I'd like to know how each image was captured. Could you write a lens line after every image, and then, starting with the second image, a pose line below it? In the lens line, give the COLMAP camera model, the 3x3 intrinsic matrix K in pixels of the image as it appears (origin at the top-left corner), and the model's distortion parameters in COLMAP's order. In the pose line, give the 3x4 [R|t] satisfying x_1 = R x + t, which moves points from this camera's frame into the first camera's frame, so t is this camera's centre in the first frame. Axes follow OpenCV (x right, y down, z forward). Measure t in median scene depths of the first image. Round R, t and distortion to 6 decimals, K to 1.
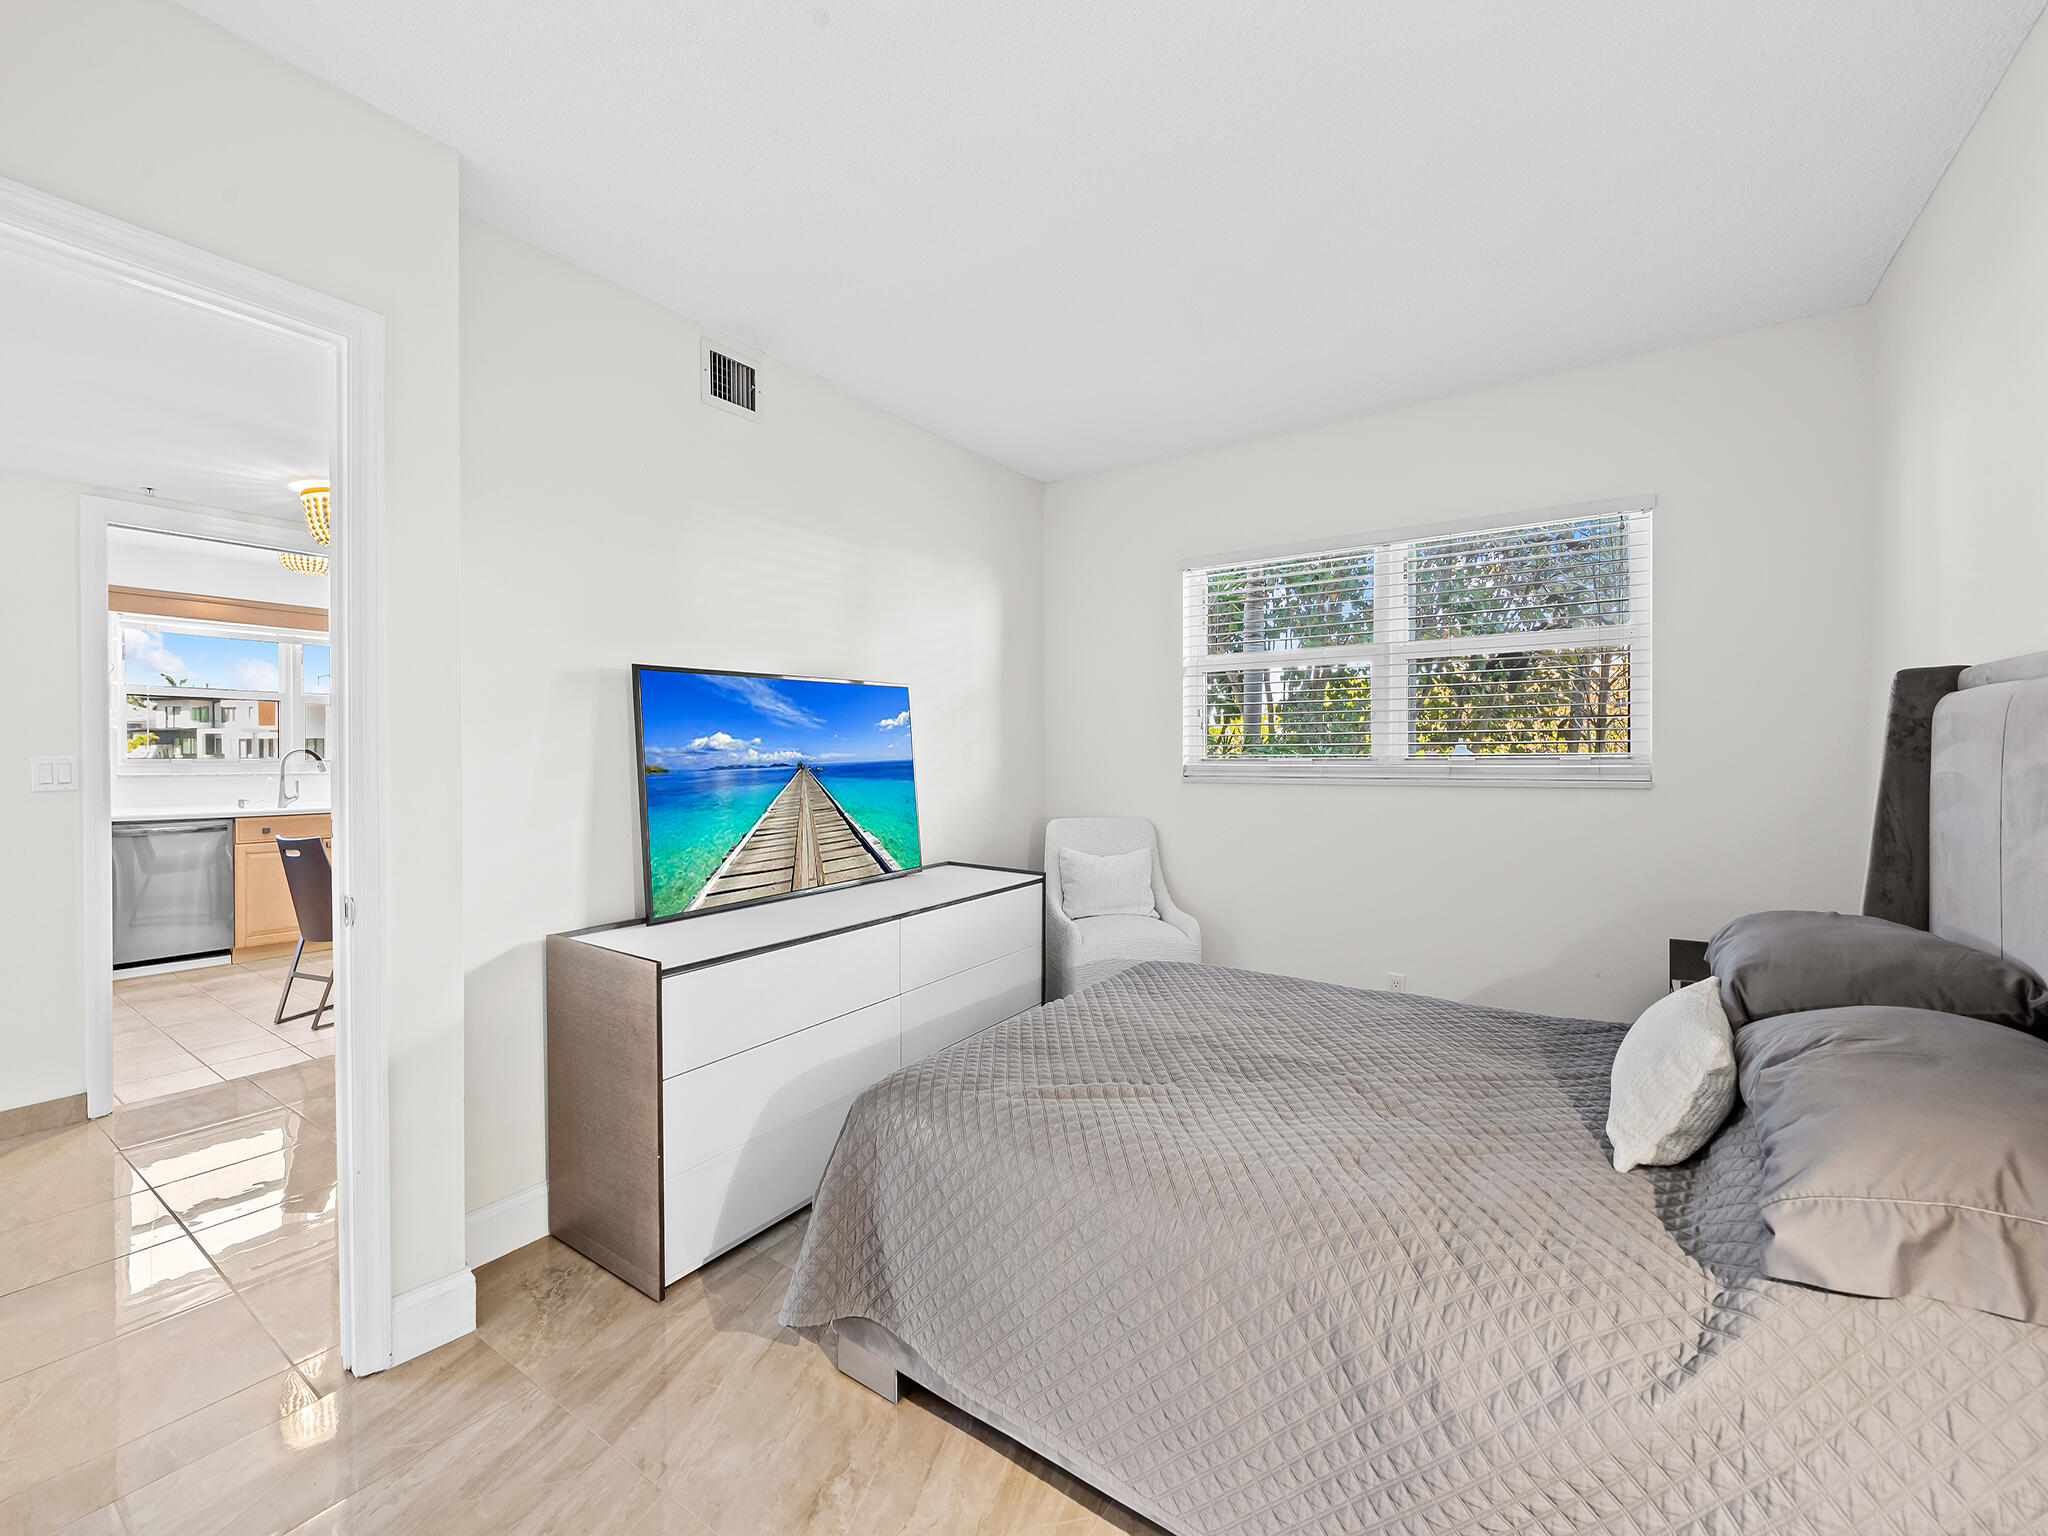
lens RADIAL K [[846.7, 0, 1024.0], [0, 846.7, 768.0], [0, 0, 1]] dist [0.007403, -0.005913]
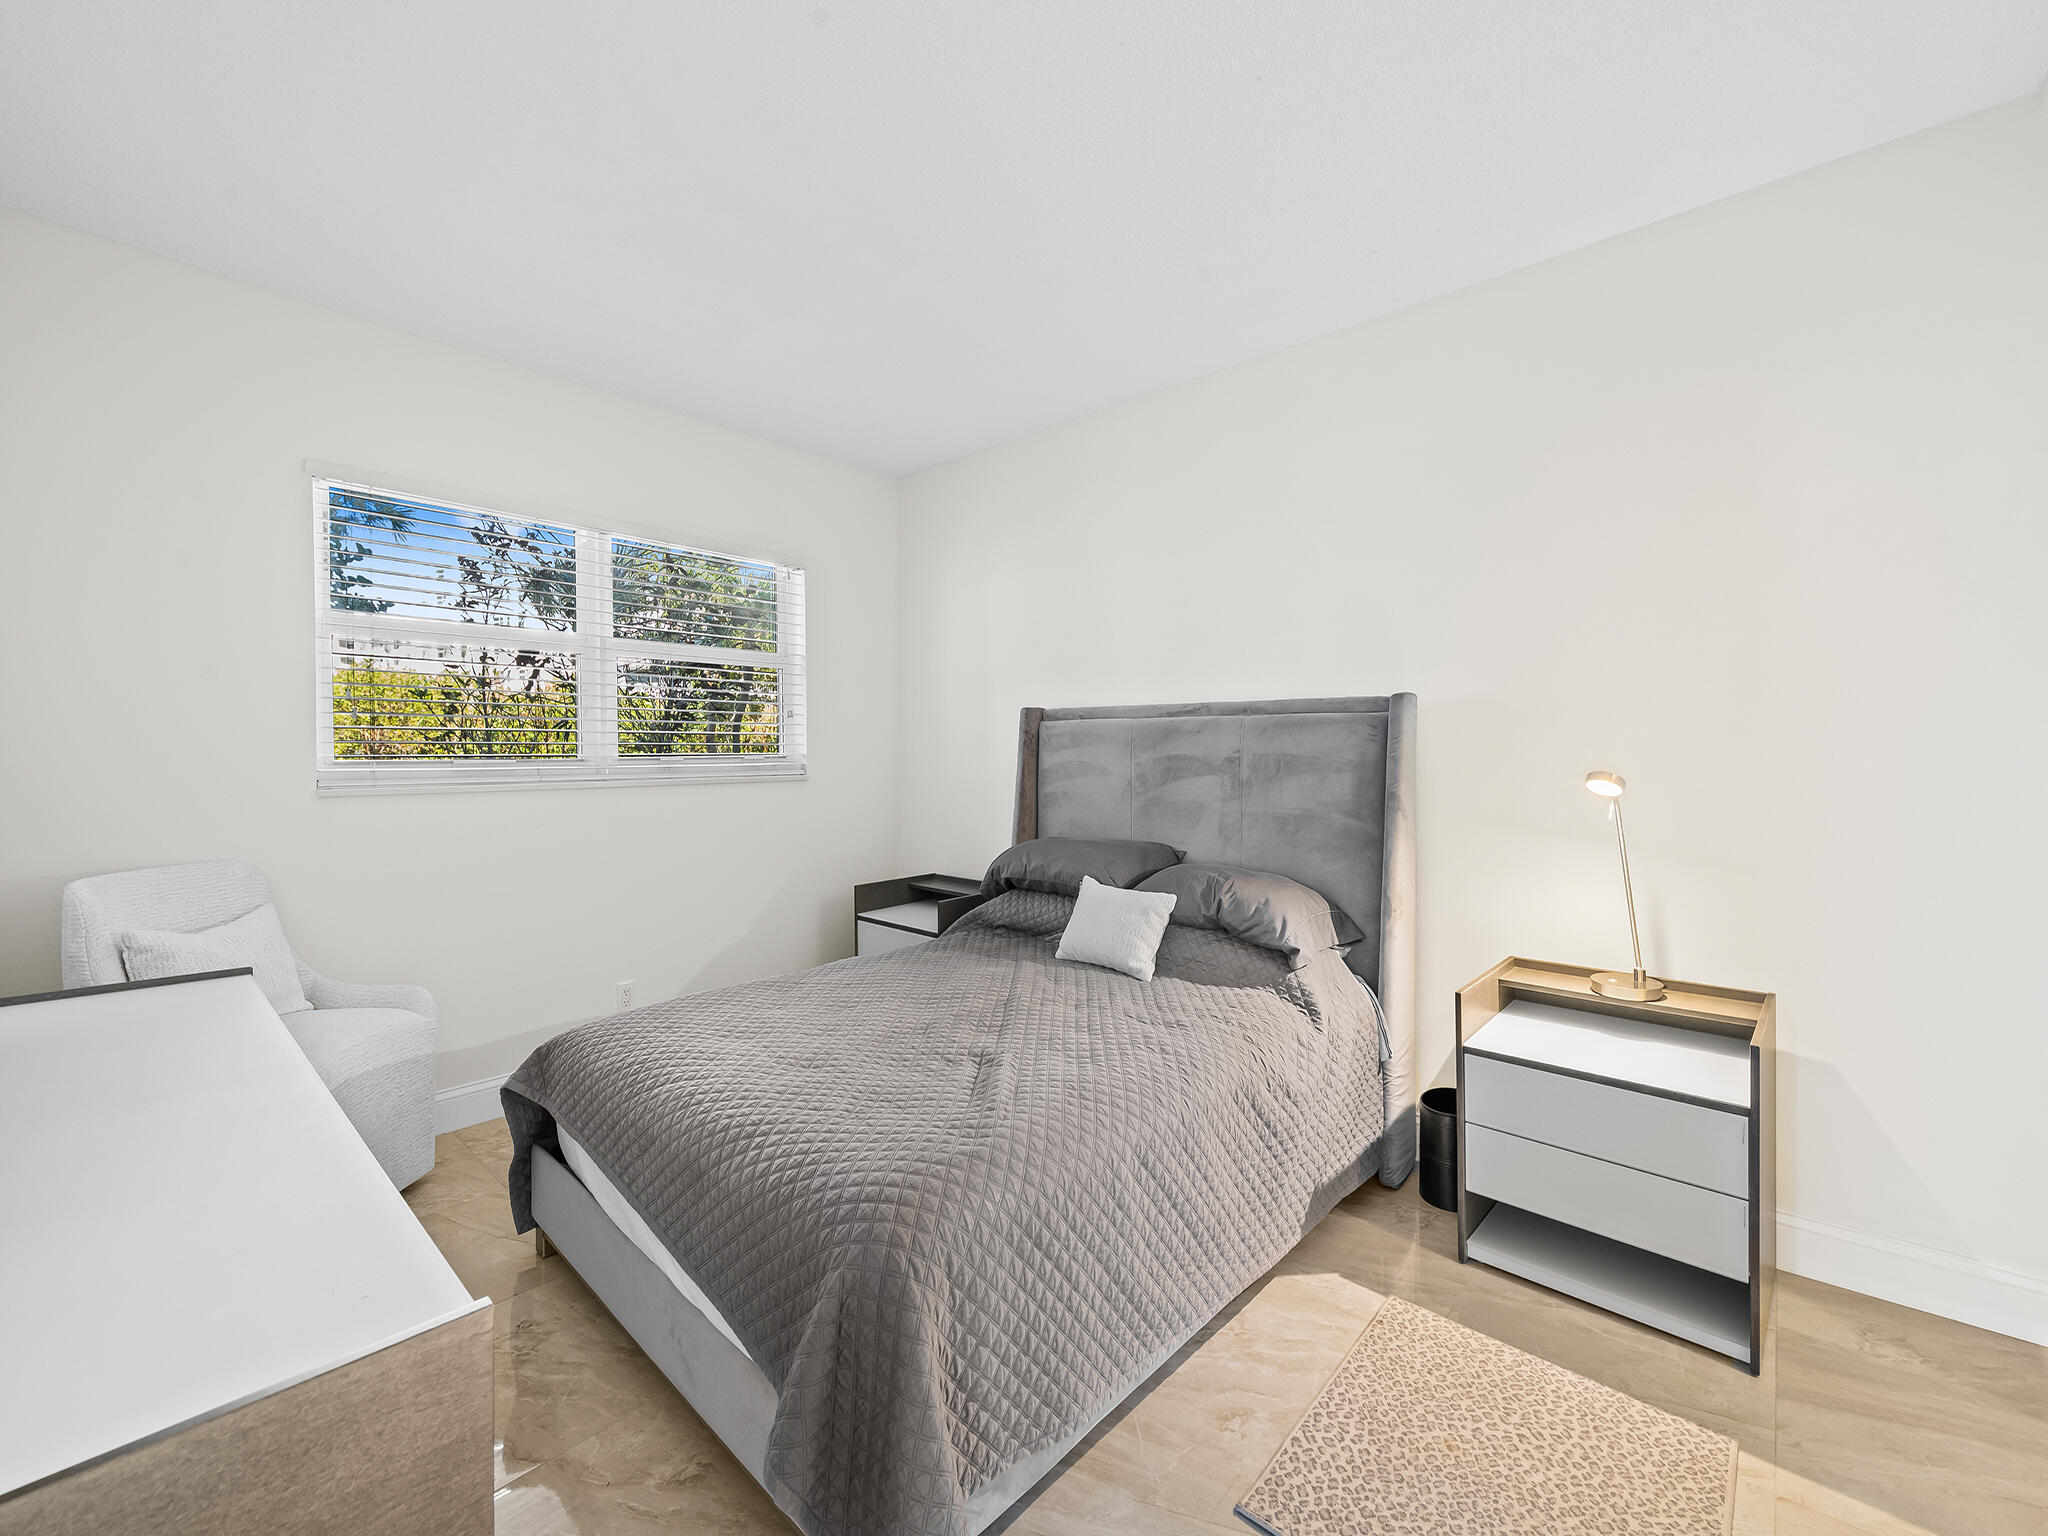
lens RADIAL K [[846.7, 0, 1024.0], [0, 846.7, 768.0], [0, 0, 1]] dist [0.007403, -0.005913]
pose [[0.157370, -0.017772, 0.987380, -0.431516], [0.018345, 0.999718, 0.015070, -0.007009], [-0.987369, 0.015742, 0.157651, 0.400070]]
